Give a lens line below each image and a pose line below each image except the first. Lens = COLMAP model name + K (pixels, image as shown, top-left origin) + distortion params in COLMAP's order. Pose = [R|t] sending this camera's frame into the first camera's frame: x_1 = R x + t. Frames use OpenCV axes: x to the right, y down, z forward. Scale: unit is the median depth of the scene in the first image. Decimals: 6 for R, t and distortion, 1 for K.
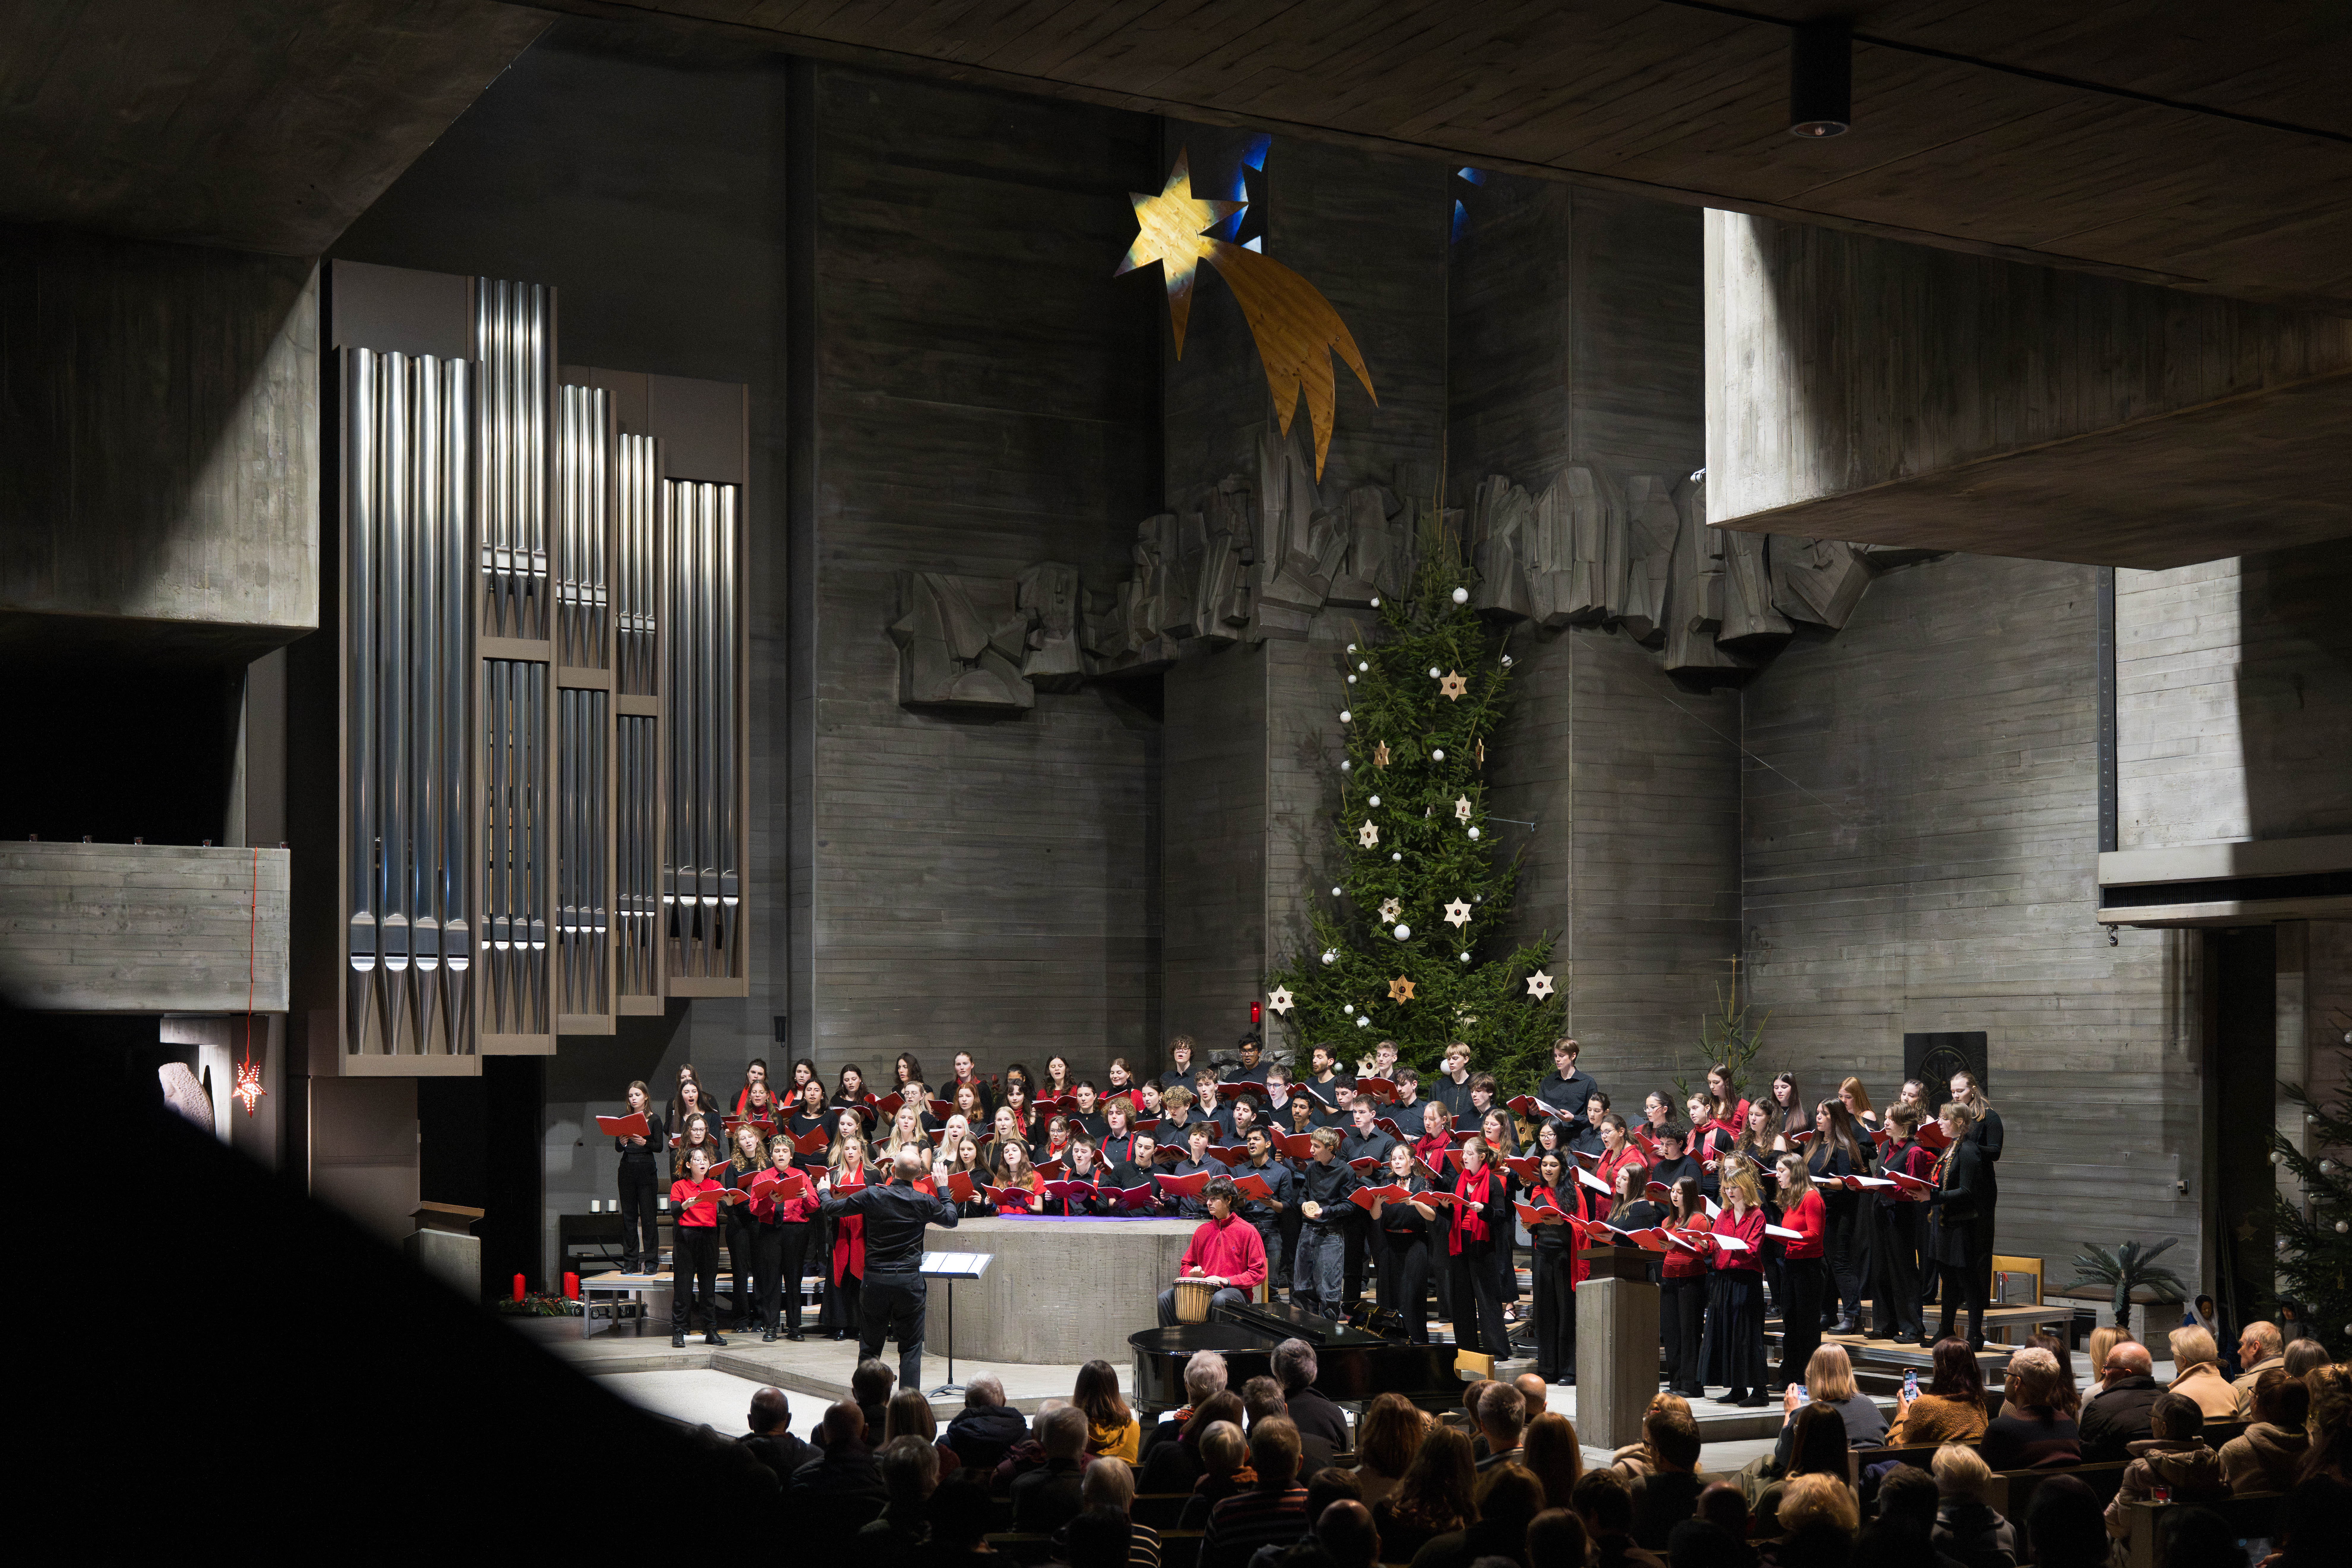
lens RADIAL K [[3019.9, 0, 1157.7], [0, 3019.9, 1090.1], [0, 0, 1]] dist [-0.000314, -0.000088]
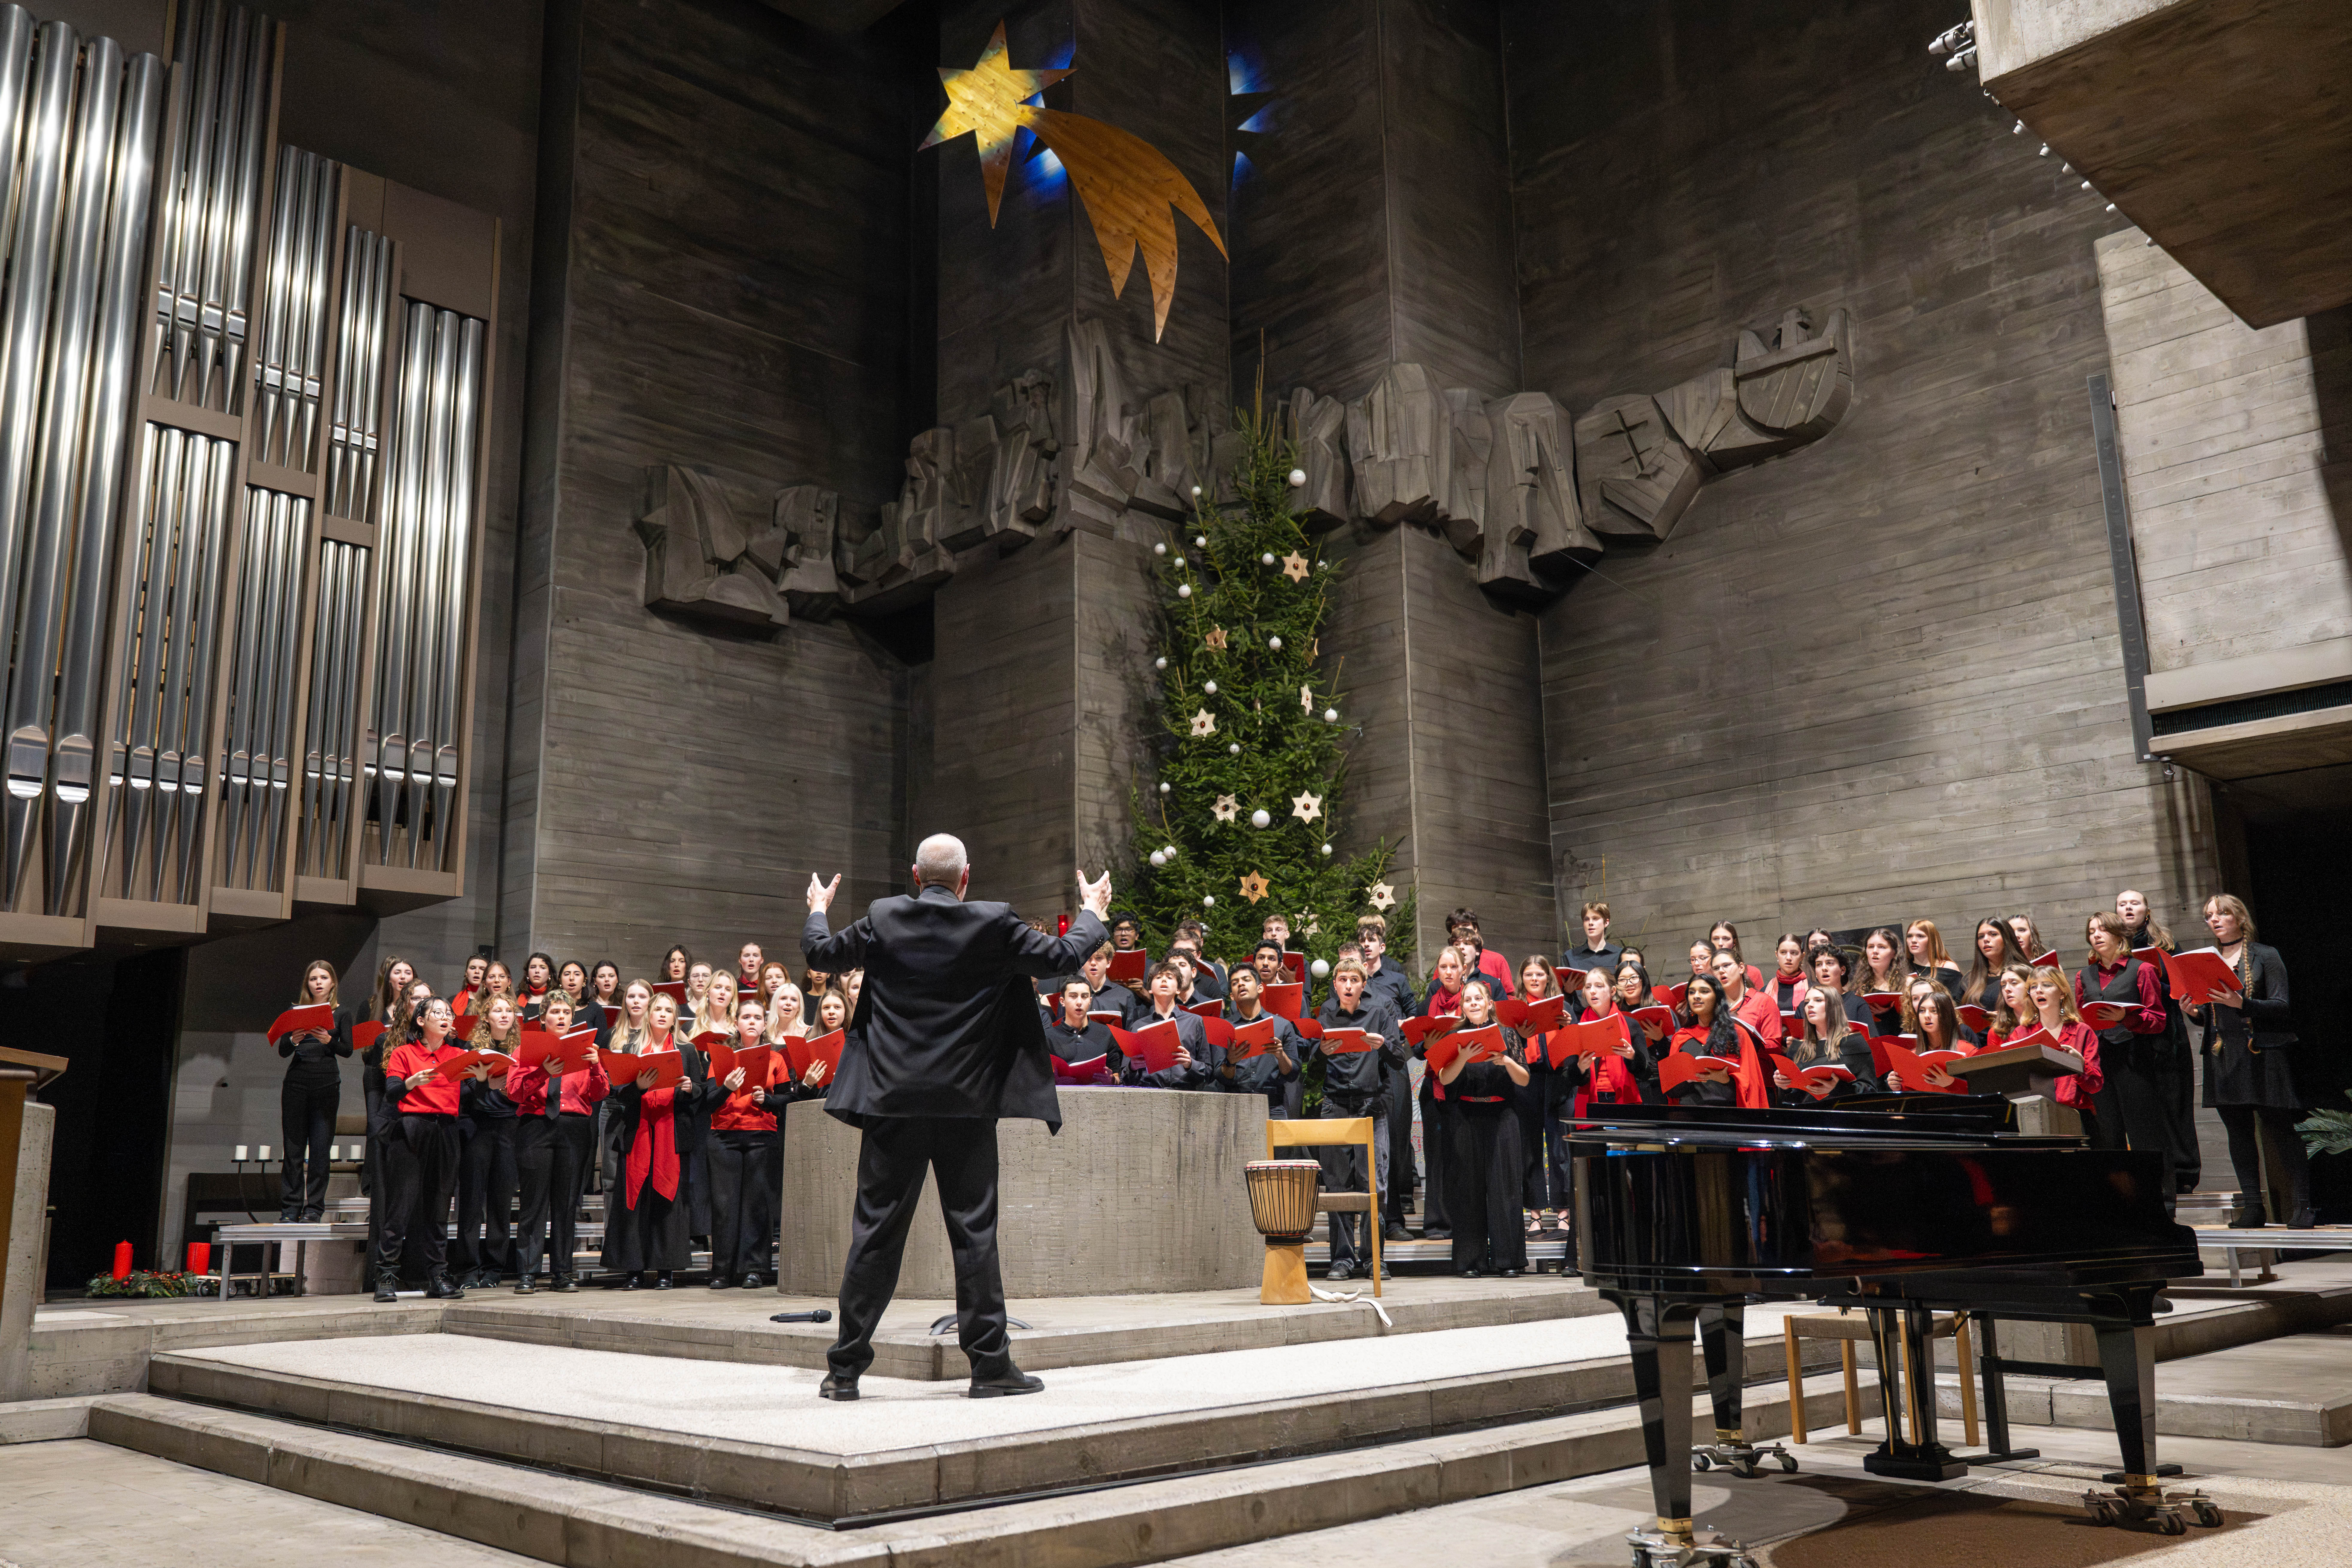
lens RADIAL K [[1912.0, 0, 1151.0], [0, 1912.0, 792.2], [0, 0, 1]] dist [-0.006264, -0.001352]
pose [[0.963933, 0.040022, 0.263120, -0.097019], [0.017507, 0.976953, -0.212736, 0.058230], [-0.265570, 0.209669, 0.941016, 0.474609]]
